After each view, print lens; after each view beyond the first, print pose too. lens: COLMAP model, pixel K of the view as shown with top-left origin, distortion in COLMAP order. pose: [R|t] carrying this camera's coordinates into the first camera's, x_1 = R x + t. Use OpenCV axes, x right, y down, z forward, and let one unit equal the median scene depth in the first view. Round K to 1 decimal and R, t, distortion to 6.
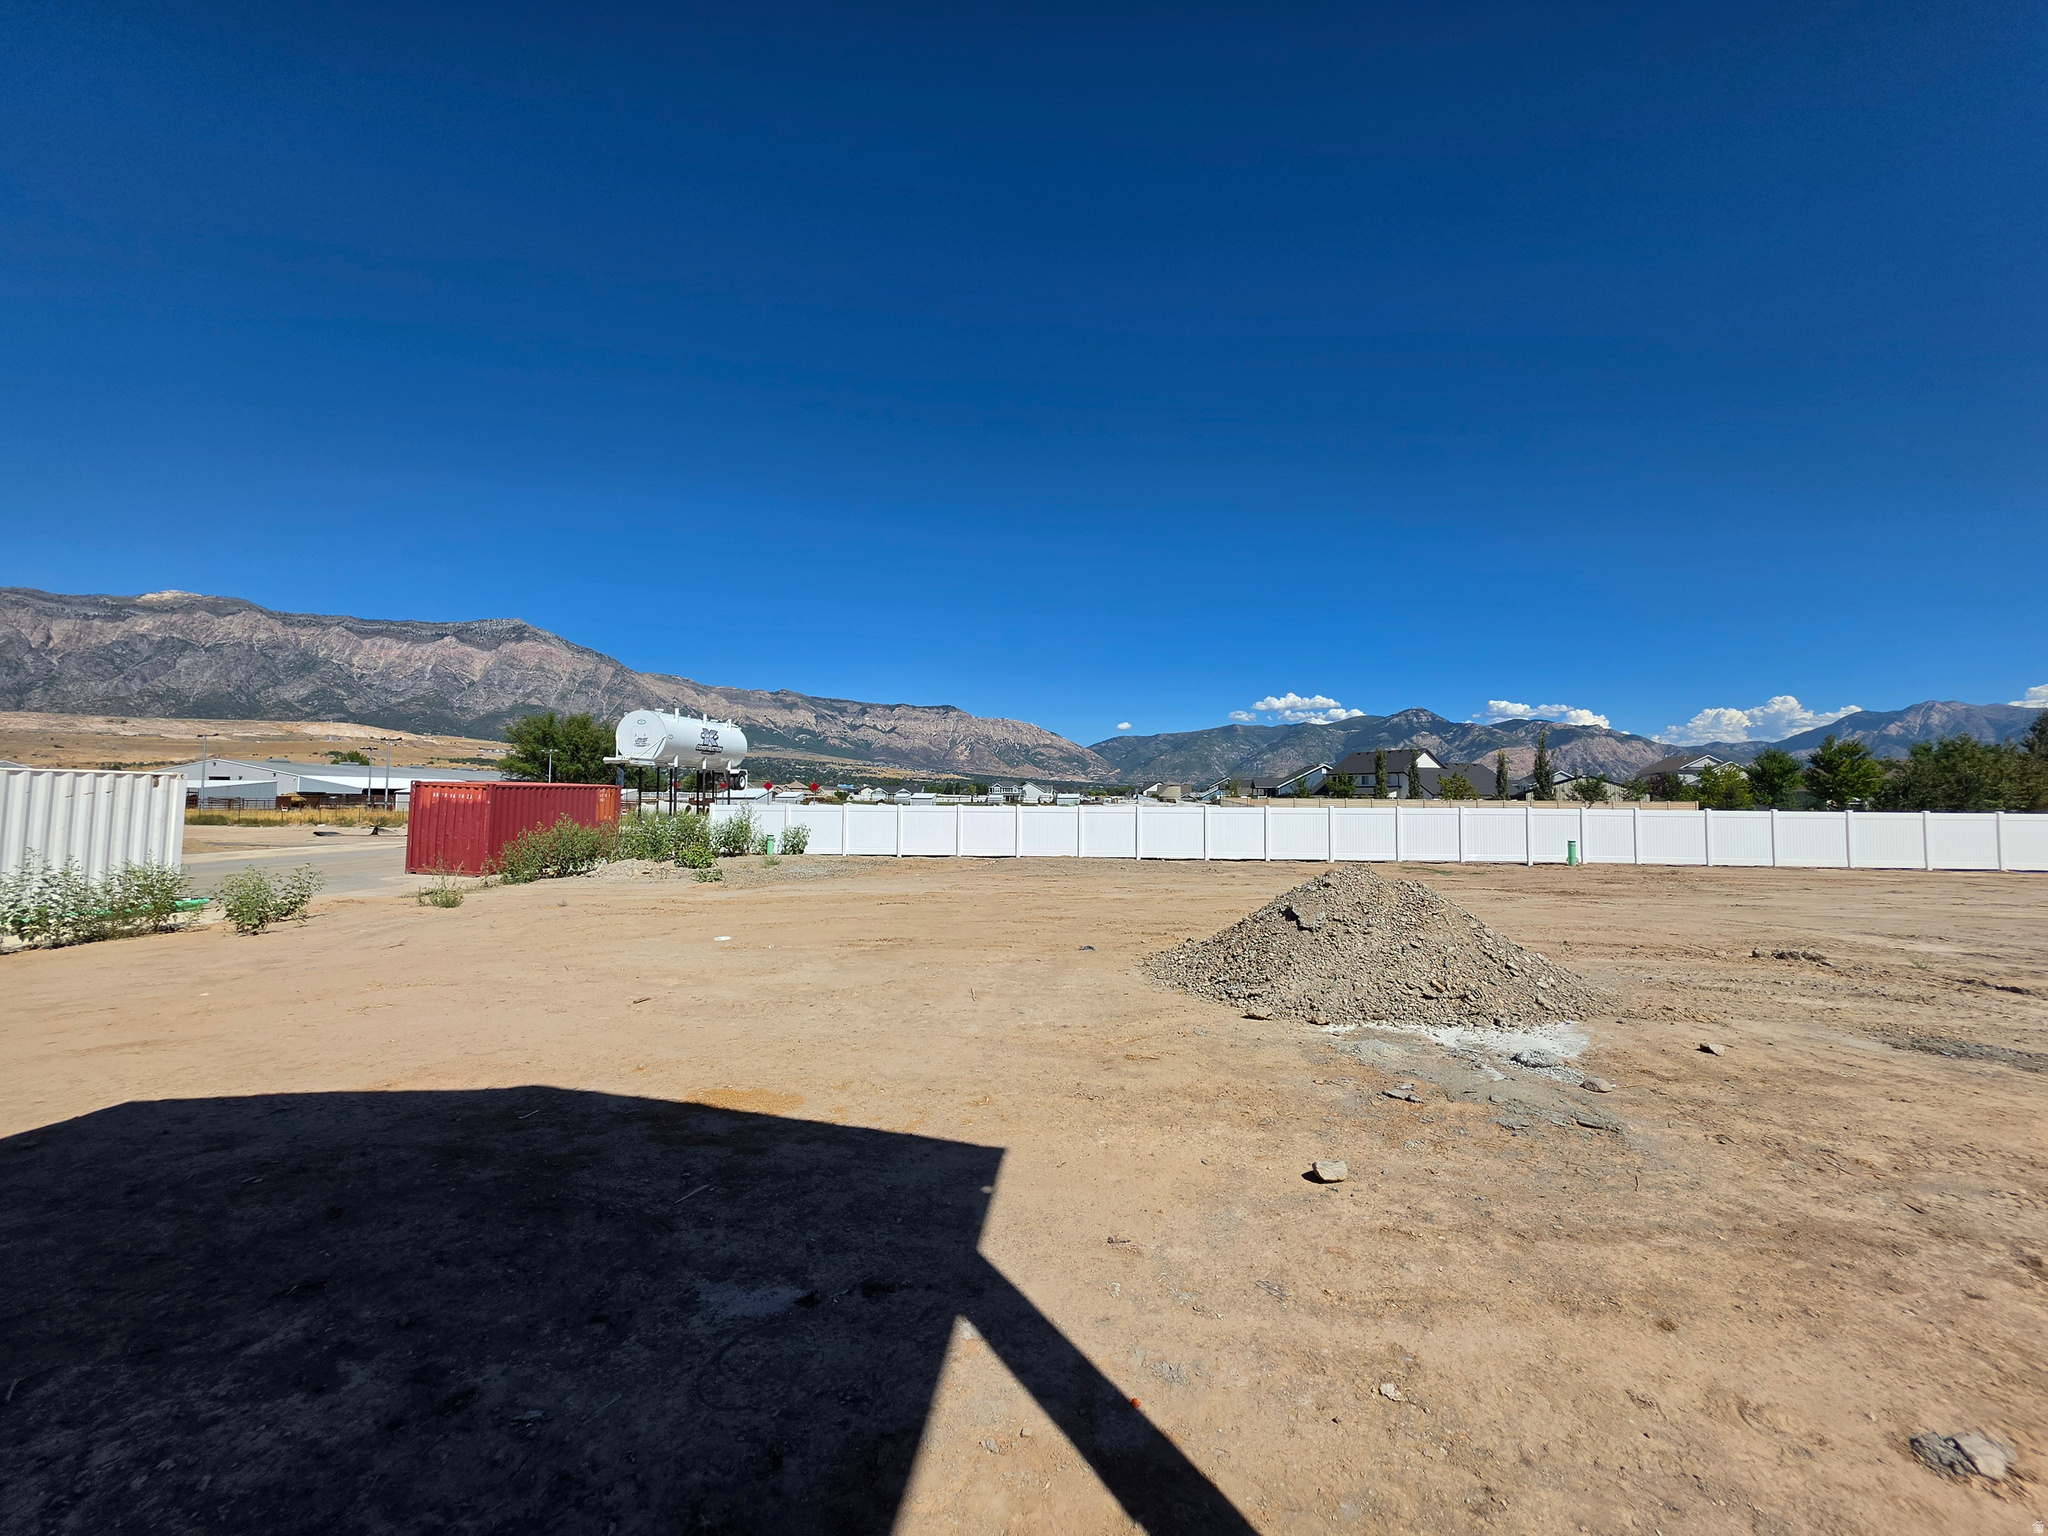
lens RADIAL K [[822.5, 0, 1024.0], [0, 822.5, 768.0], [0, 0, 1]] dist [0.000405, 0.000080]
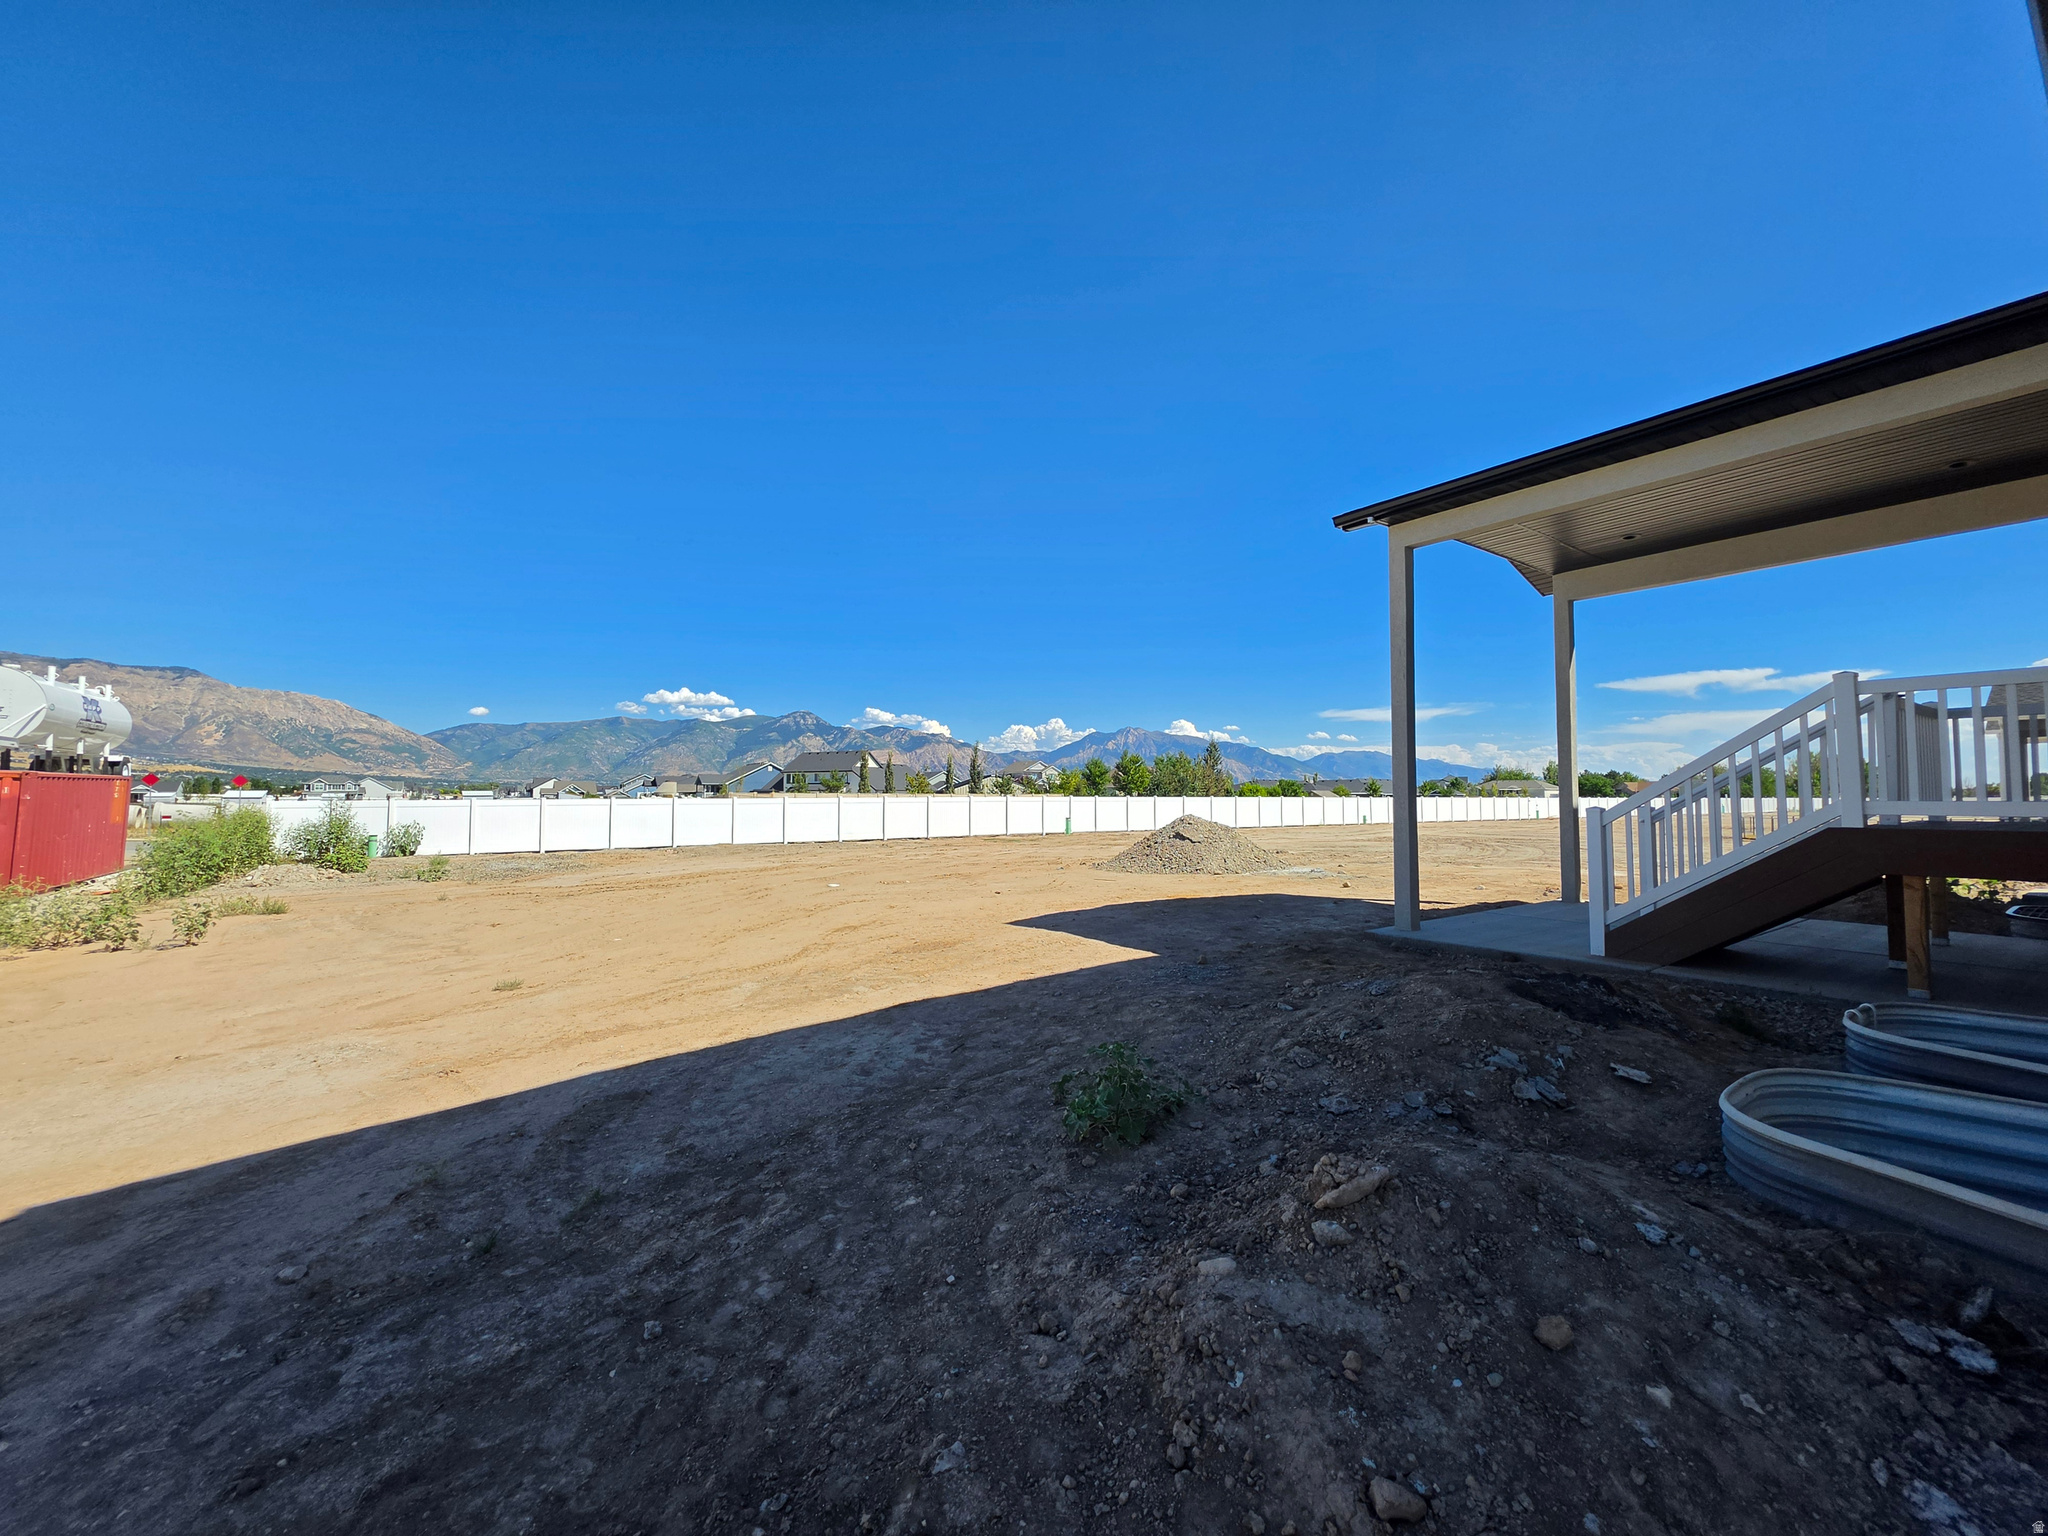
lens RADIAL K [[822.5, 0, 1024.0], [0, 822.5, 768.0], [0, 0, 1]] dist [0.000405, 0.000080]
pose [[0.759749, 0.014830, 0.650047, -0.160931], [-0.016918, 0.999852, -0.003036, 0.001126], [-0.649996, -0.008691, 0.759888, -0.043870]]
